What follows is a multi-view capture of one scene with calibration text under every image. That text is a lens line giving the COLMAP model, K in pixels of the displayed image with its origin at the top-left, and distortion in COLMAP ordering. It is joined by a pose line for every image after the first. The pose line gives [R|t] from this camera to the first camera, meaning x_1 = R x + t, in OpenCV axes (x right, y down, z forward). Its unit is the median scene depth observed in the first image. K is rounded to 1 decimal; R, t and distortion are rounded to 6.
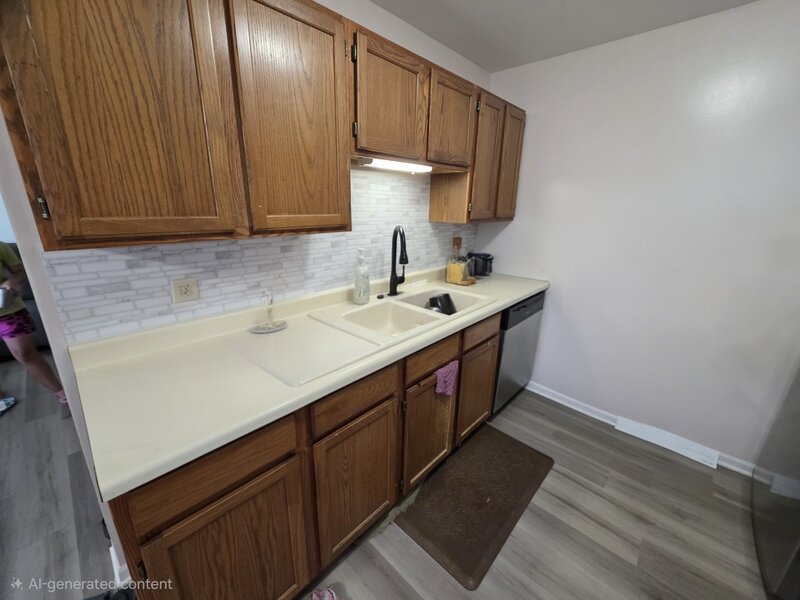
lens RADIAL K [[319.2, 0, 397.7], [0, 319.2, 297.3], [0, 0, 1]] dist [-0.000207, 0.000264]
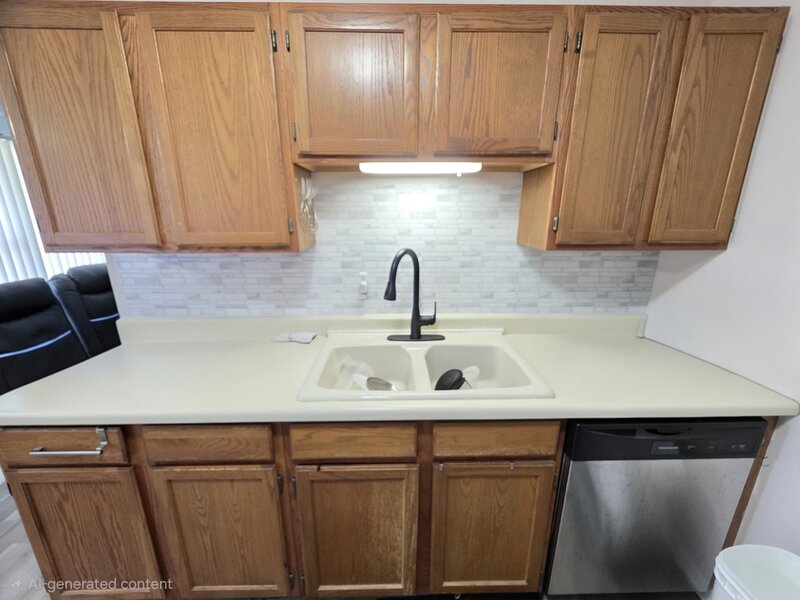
lens RADIAL K [[319.2, 0, 397.7], [0, 319.2, 297.3], [0, 0, 1]] dist [-0.000207, 0.000264]
pose [[0.702024, 0.163685, -0.693087, 0.606004], [-0.190239, 0.980964, 0.038980, -0.160200], [0.686273, 0.104487, 0.719800, 0.542753]]
